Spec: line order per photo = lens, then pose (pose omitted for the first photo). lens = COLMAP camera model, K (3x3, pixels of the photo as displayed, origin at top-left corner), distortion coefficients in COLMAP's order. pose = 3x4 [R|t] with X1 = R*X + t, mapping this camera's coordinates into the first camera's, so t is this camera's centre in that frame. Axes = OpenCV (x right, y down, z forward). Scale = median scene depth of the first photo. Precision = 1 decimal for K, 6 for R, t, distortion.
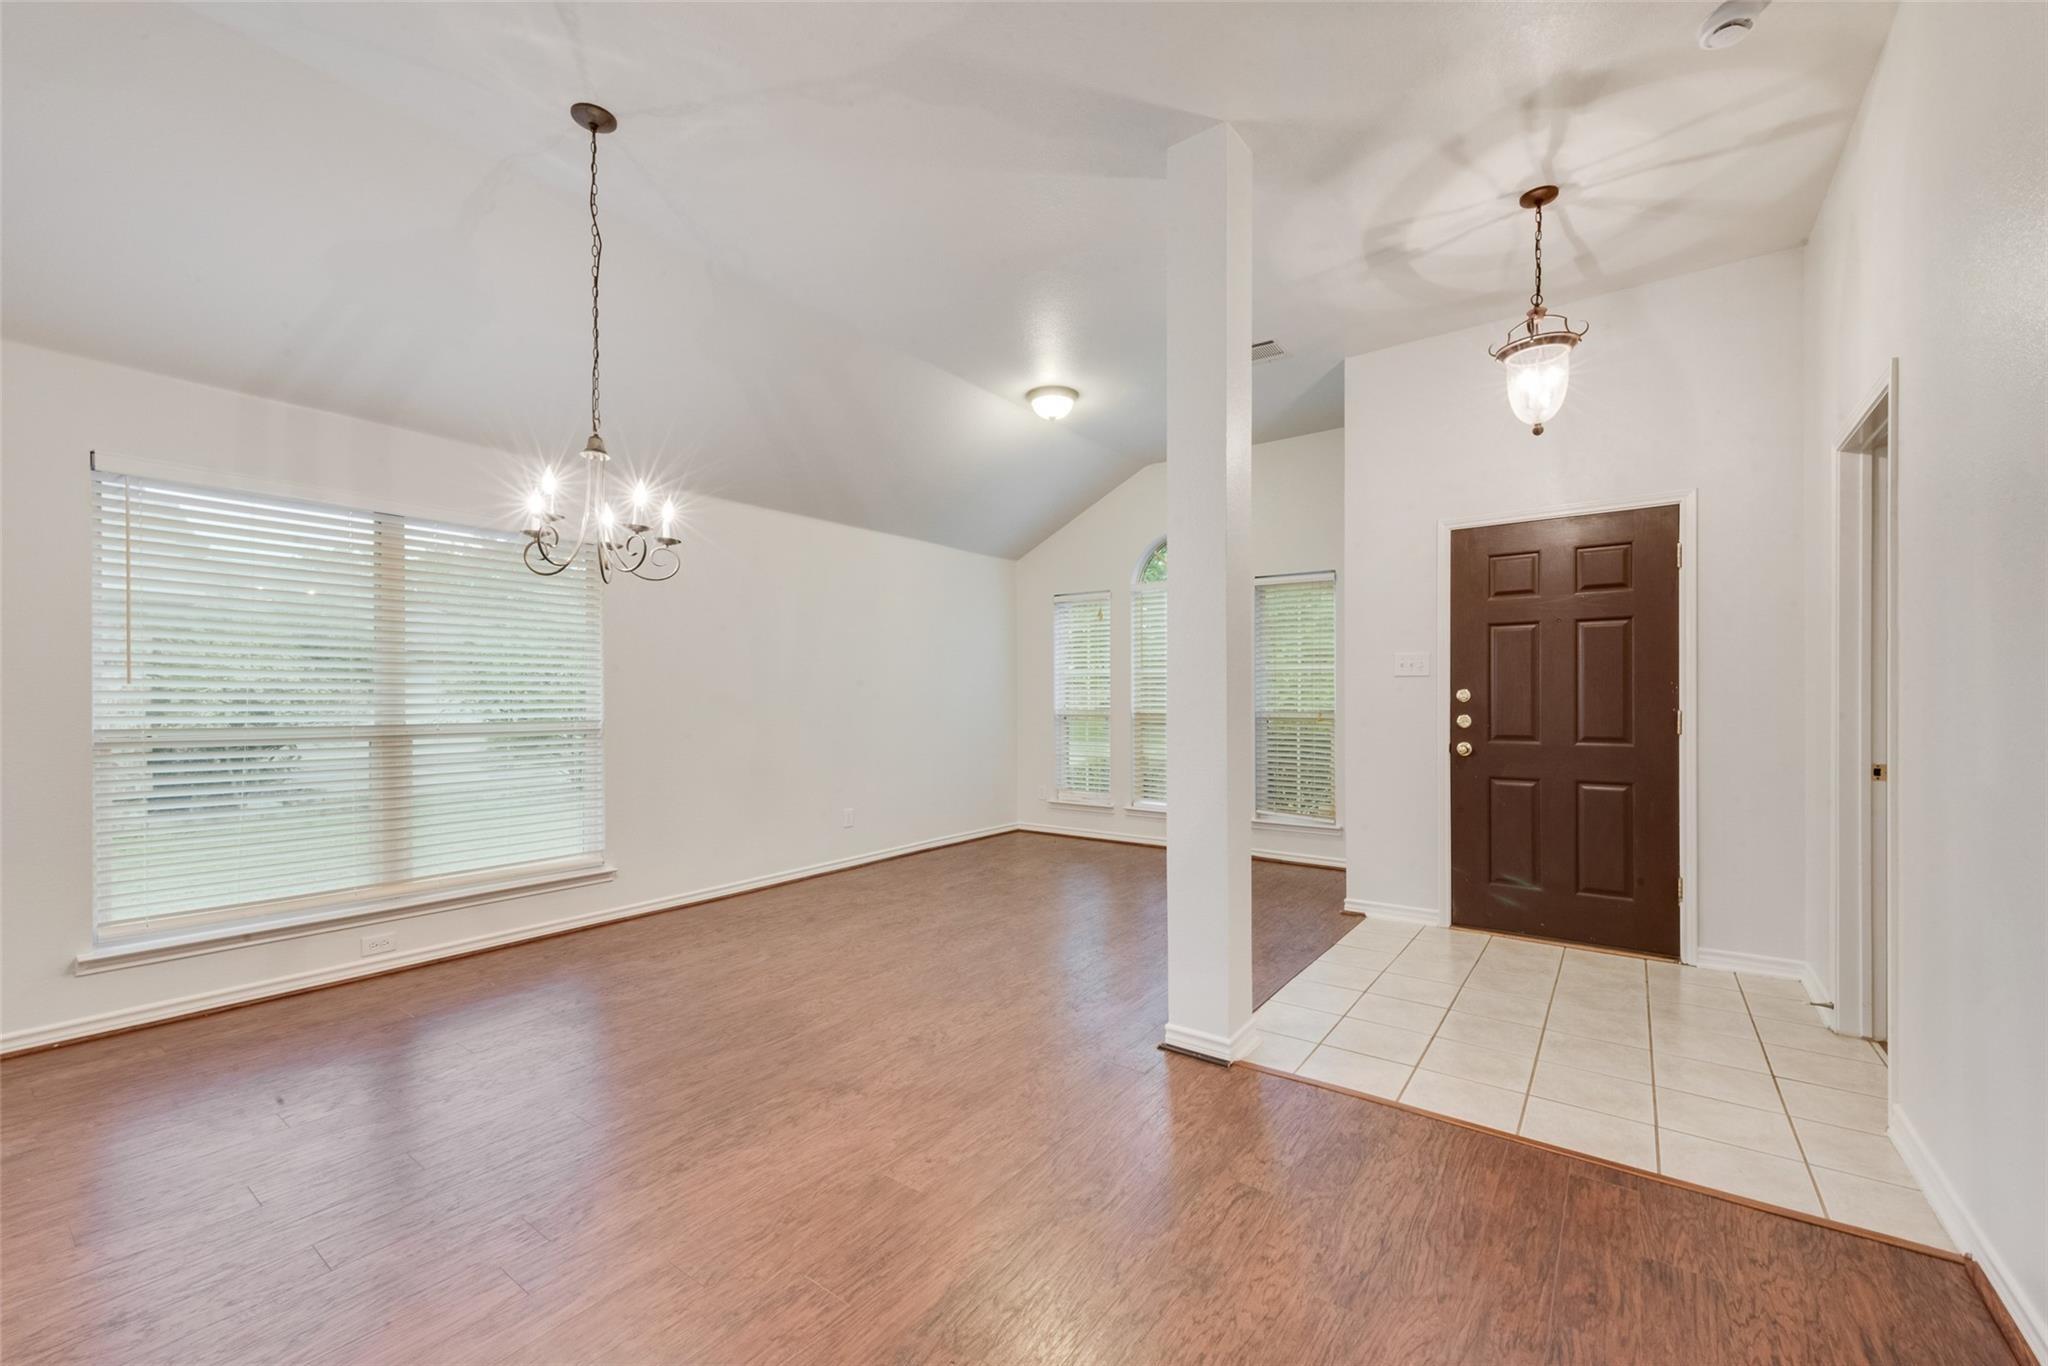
lens RADIAL K [[818.6, 0, 1022.2], [0, 818.6, 706.4], [0, 0, 1]] dist [0.003584, -0.000083]
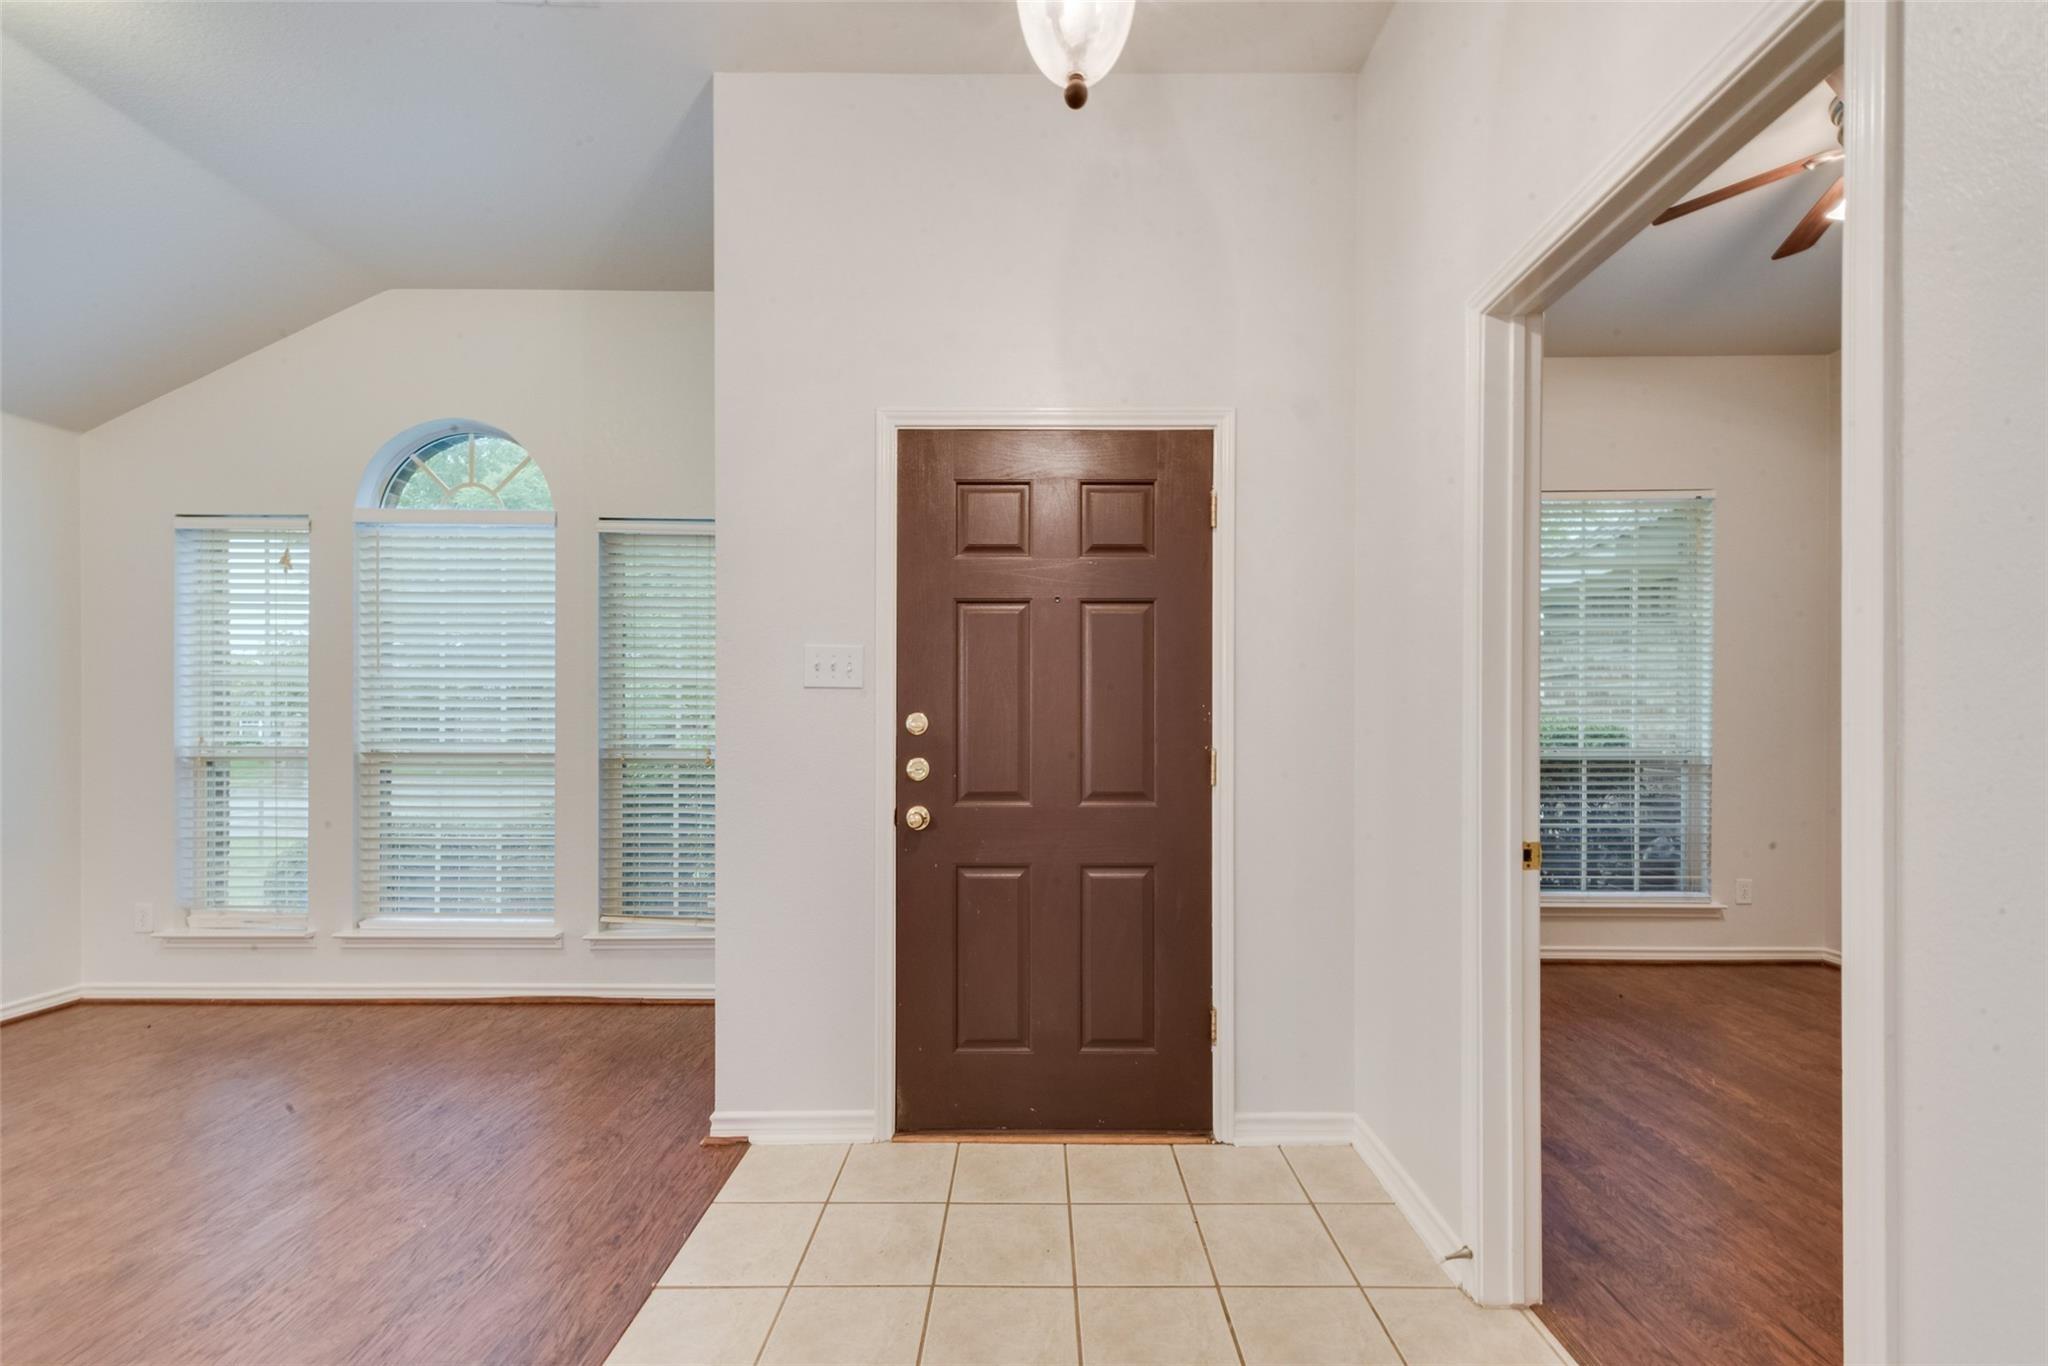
lens RADIAL K [[818.6, 0, 1022.2], [0, 818.6, 706.4], [0, 0, 1]] dist [0.003584, -0.000083]
pose [[0.811568, 0.019400, 0.583936, 0.272709], [0.000525, 0.999424, -0.033934, -0.005852], [-0.584258, 0.027847, 0.811090, 0.509032]]
